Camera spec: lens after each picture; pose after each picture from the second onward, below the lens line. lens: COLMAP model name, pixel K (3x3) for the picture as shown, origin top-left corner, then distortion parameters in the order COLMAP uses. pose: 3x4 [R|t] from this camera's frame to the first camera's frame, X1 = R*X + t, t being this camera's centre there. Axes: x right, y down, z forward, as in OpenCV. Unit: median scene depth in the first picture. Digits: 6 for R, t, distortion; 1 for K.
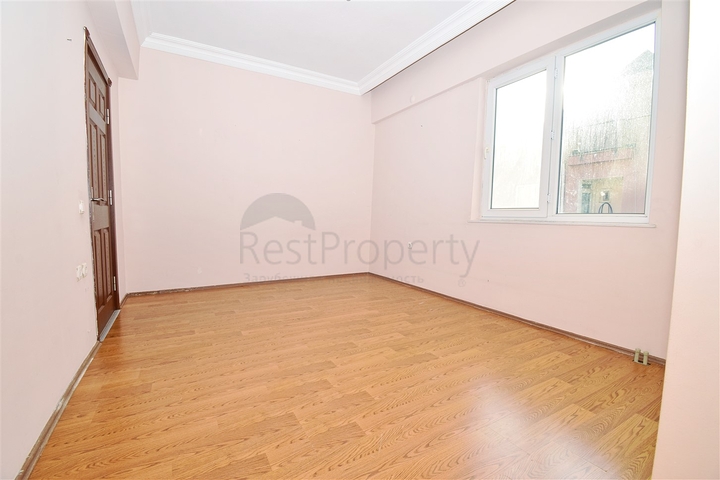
lens RADIAL K [[319.4, 0, 360.1], [0, 319.4, 241.4], [0, 0, 1]] dist [-0.005816, -0.005743]
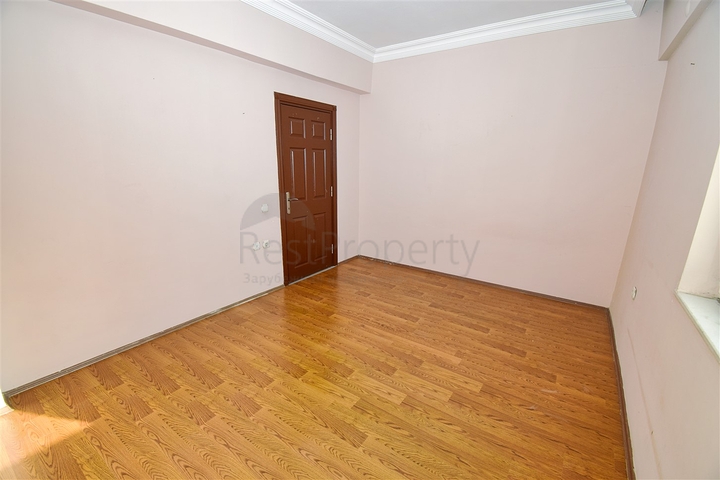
lens RADIAL K [[319.4, 0, 360.4], [0, 319.4, 237.7], [0, 0, 1]] dist [-0.005816, -0.005743]
pose [[0.430209, 0.206056, -0.878898, 0.665460], [-0.082341, 0.978499, 0.189102, -0.237688], [0.898966, -0.008985, 0.437926, 0.521918]]
